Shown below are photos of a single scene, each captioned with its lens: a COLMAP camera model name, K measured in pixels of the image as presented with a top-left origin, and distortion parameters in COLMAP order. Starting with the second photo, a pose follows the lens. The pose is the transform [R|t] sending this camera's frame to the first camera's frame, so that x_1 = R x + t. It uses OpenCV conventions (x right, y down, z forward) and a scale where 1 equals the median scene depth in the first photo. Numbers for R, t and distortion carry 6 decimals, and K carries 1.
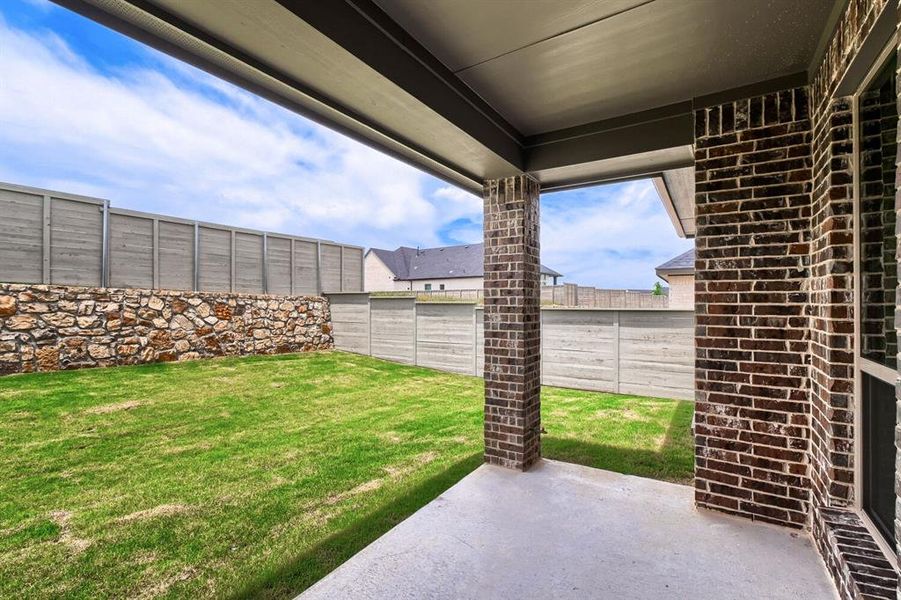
lens RADIAL K [[406.6, 0, 453.3], [0, 406.6, 306.1], [0, 0, 1]] dist [0.000167, -0.000027]
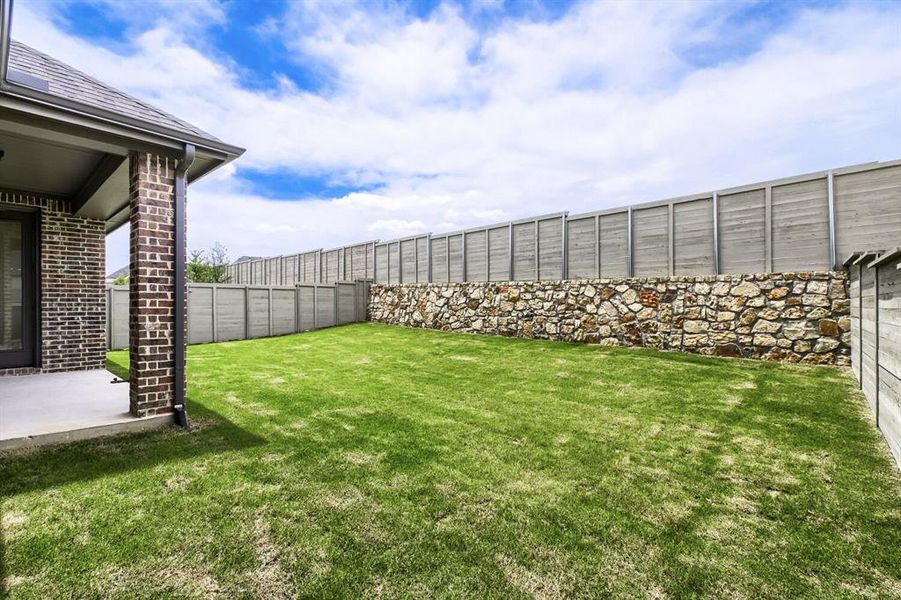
lens RADIAL K [[406.6, 0, 453.3], [0, 406.6, 306.1], [0, 0, 1]] dist [0.000167, -0.000027]
pose [[-0.156922, -0.008813, -0.987572, 0.407670], [-0.005909, 0.999951, -0.007984, 0.042751], [0.987593, 0.004583, -0.156967, 0.746331]]
